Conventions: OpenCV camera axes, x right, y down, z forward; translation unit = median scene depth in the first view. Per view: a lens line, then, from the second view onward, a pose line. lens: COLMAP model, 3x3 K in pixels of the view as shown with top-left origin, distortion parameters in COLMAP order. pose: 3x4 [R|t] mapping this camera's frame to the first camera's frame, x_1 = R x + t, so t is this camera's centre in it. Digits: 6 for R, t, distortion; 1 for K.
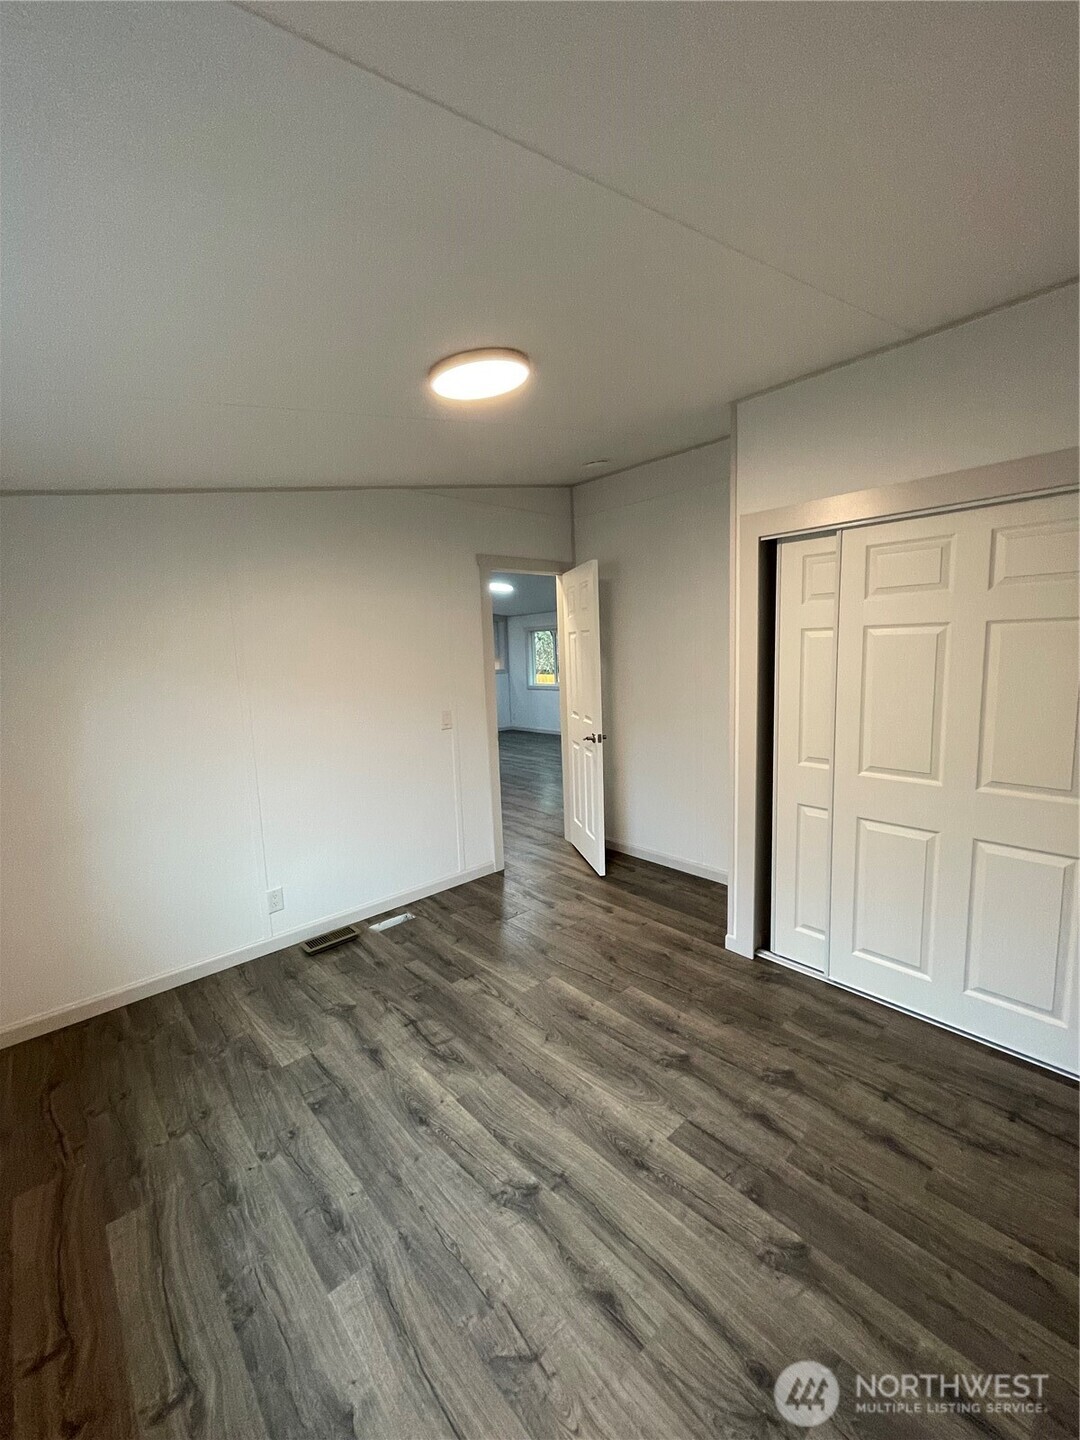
lens RADIAL K [[589.7, 0, 540.0], [0, 589.7, 720.0], [0, 0, 1]] dist [-0.009411, -0.000001]
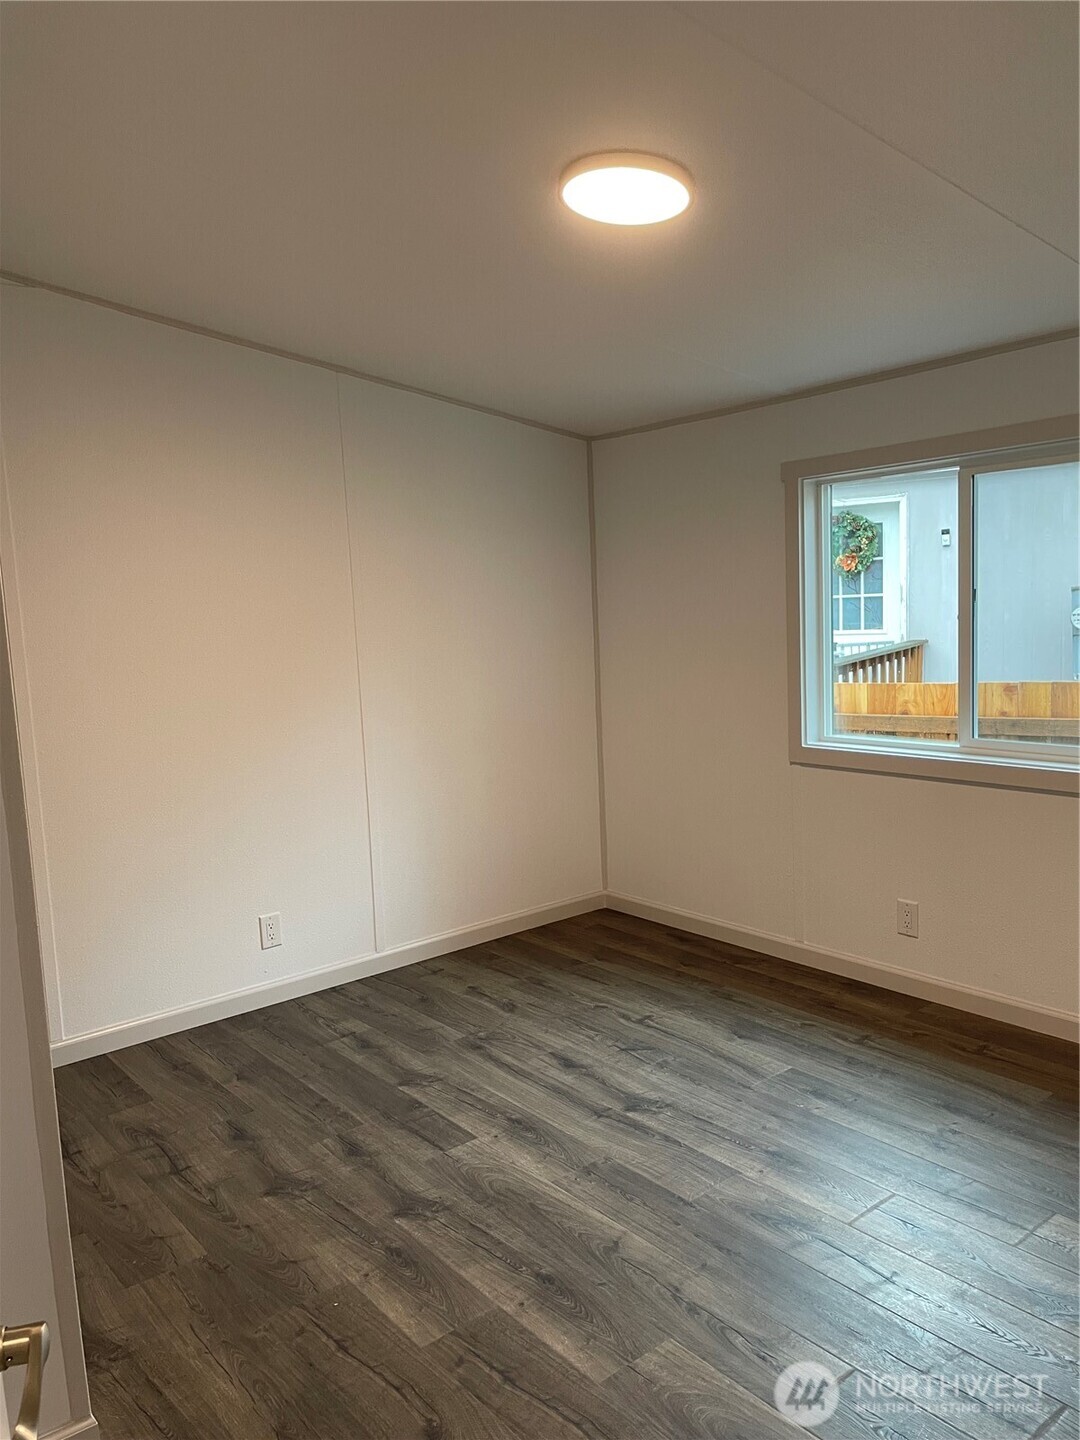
lens RADIAL K [[1098.4, 0, 540.0], [0, 1098.4, 720.0], [0, 0, 1]] dist [0.090211, -0.118507]
pose [[-0.994741, 0.078749, 0.065495, -0.031315], [0.092103, 0.967479, 0.235588, -0.255083], [-0.044812, 0.240381, -0.969644, 2.357938]]
